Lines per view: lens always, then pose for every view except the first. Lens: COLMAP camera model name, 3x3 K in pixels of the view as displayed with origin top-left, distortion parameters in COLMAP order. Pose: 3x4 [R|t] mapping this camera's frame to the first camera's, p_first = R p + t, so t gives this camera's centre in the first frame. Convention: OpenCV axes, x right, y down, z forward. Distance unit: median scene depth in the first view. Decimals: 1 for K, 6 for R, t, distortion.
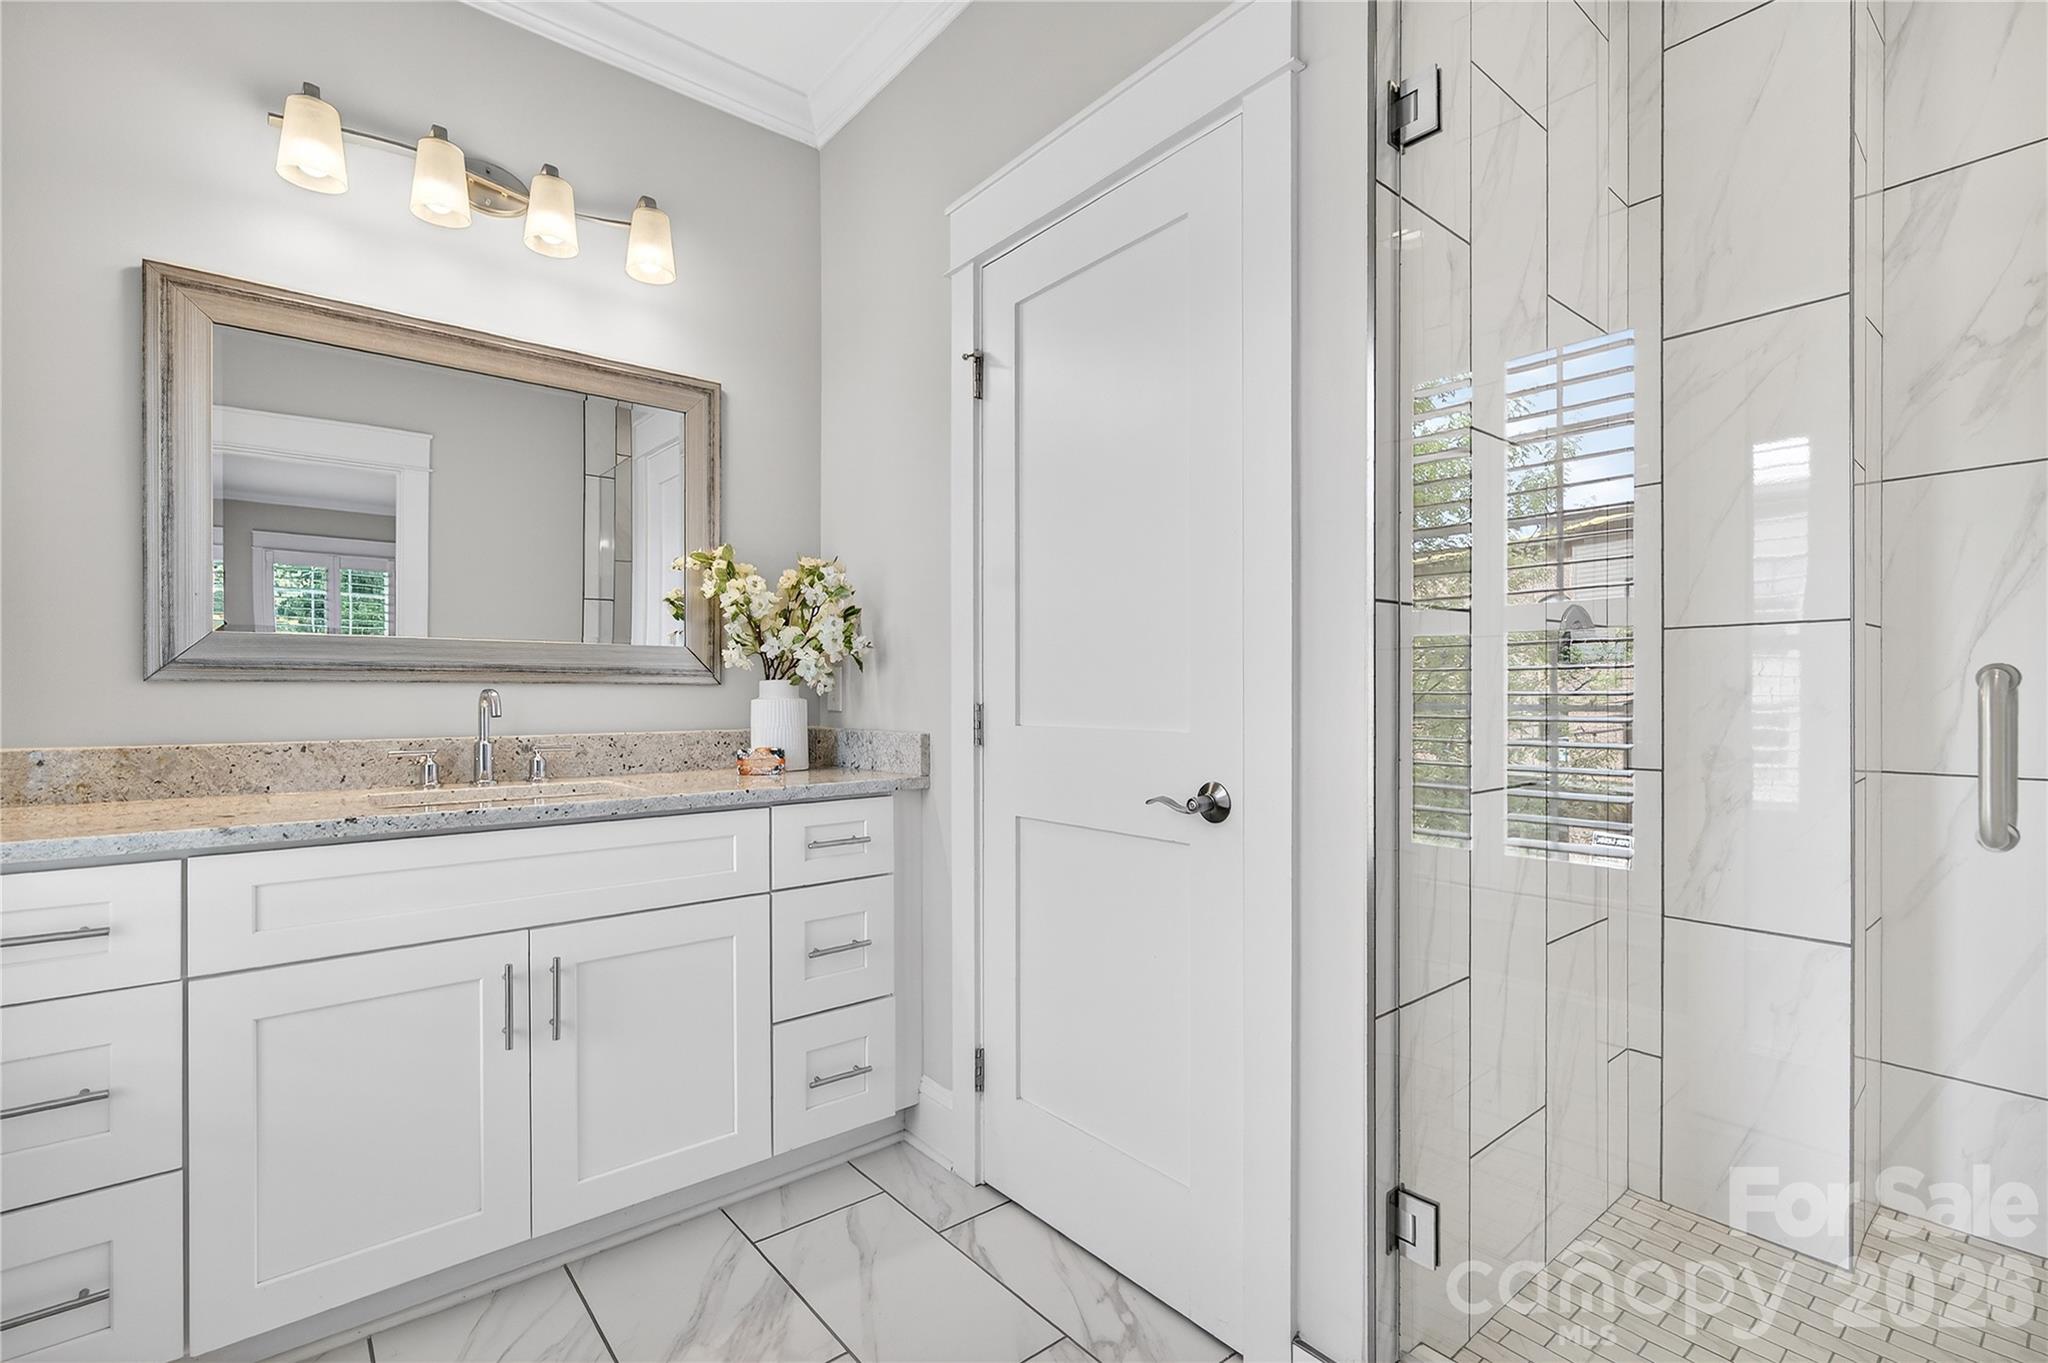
lens RADIAL K [[916.6, 0, 1028.1], [0, 916.6, 685.7], [0, 0, 1]] dist [0.000939, -0.000221]
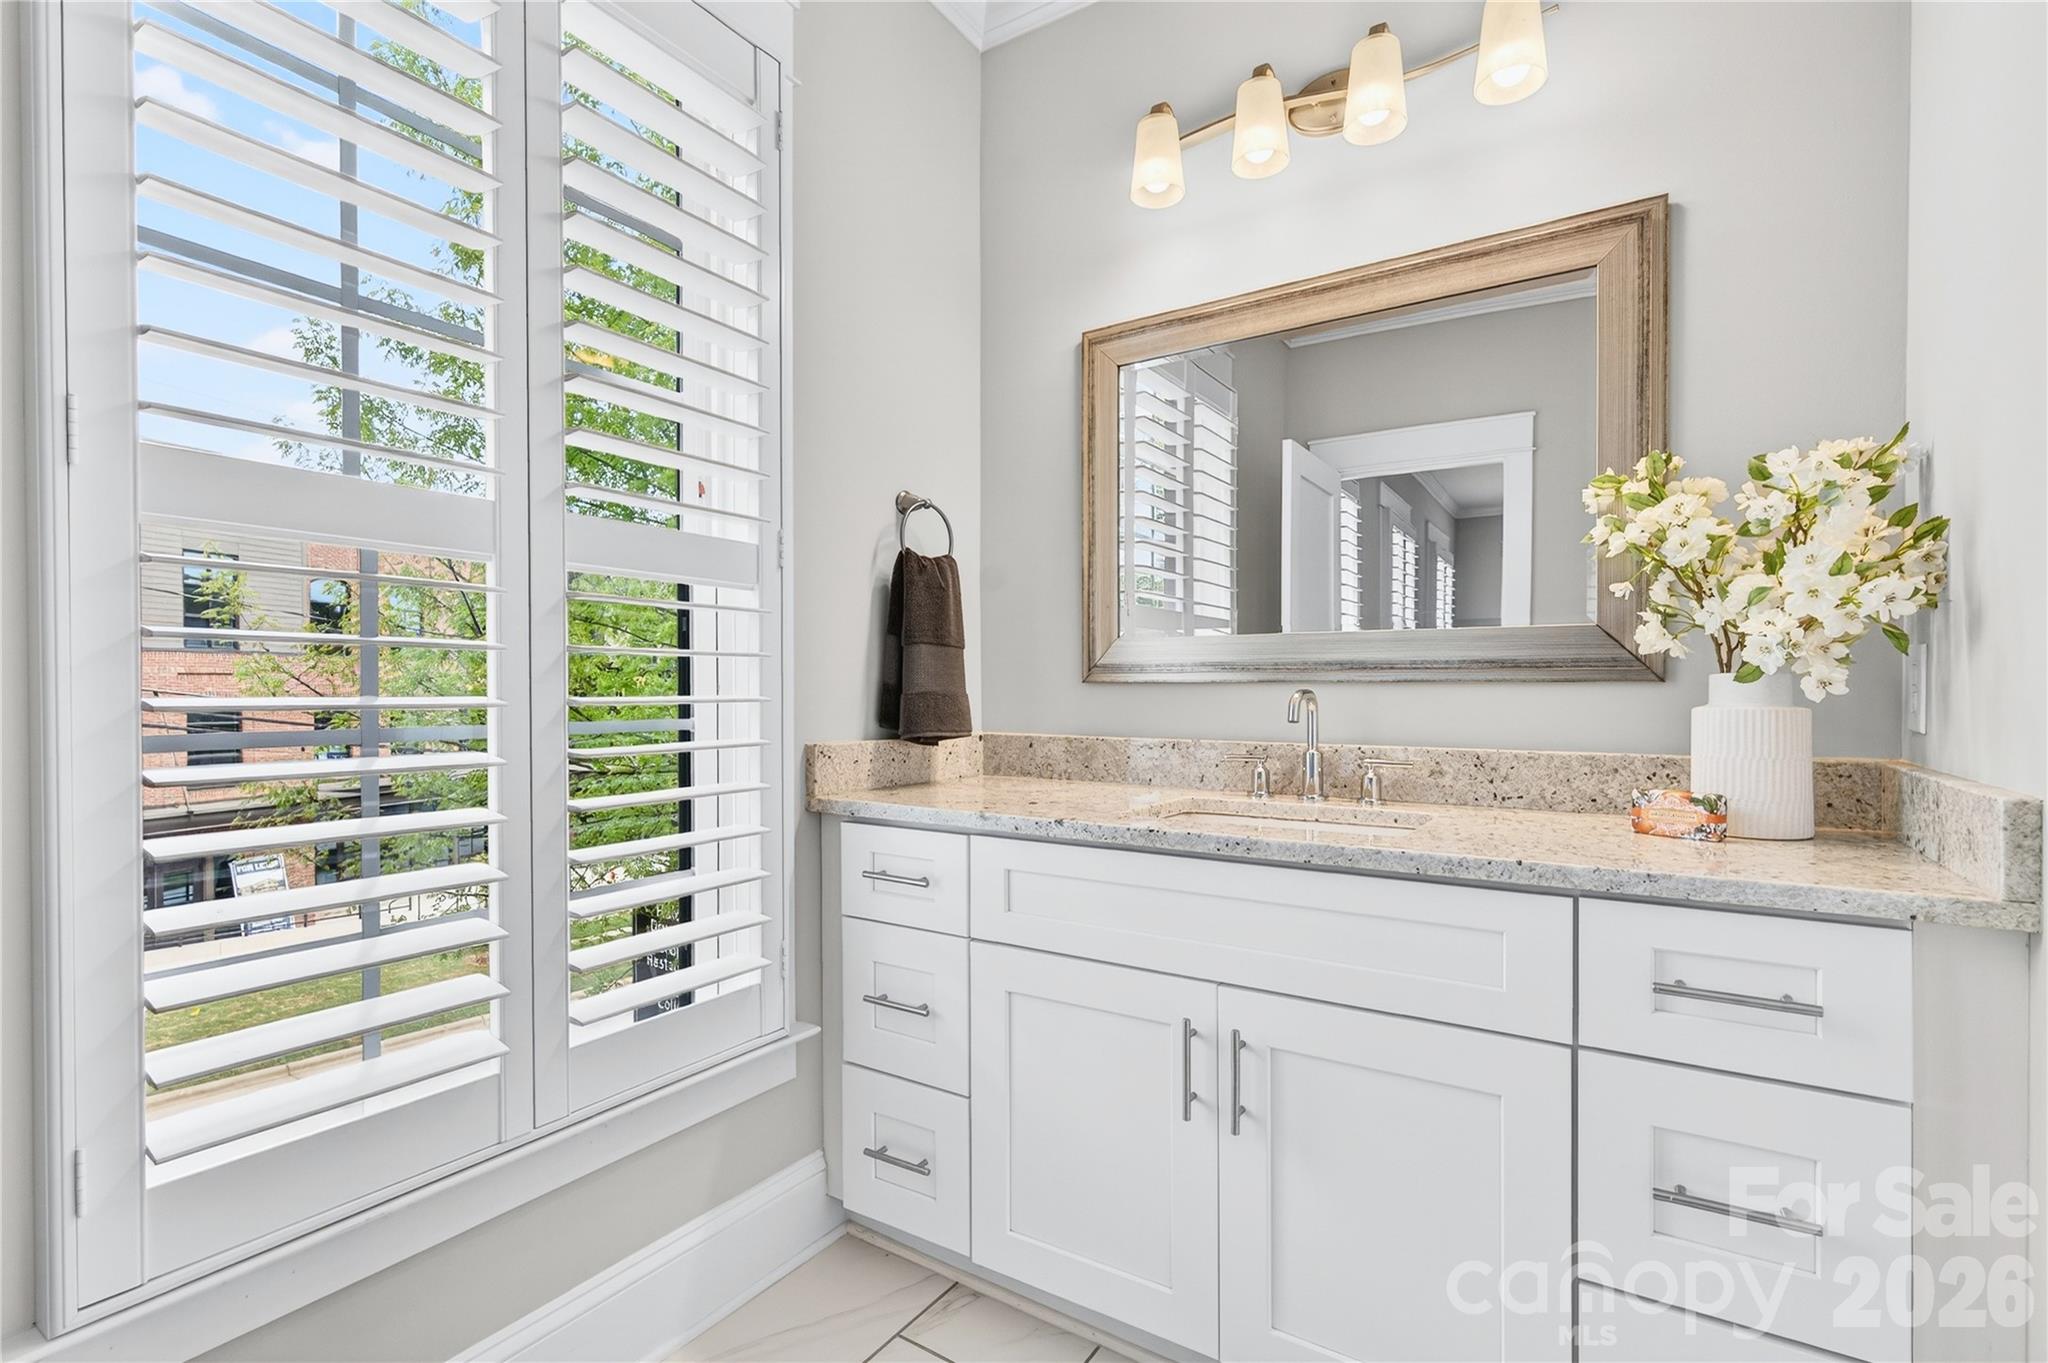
lens RADIAL K [[916.6, 0, 1038.5], [0, 916.6, 695.8], [0, 0, 1]] dist [0.000939, -0.000221]
pose [[0.310307, 0.008279, -0.950600, 0.152285], [0.006102, 0.999924, 0.010701, -0.000953], [0.950617, -0.009121, 0.310233, 0.499030]]
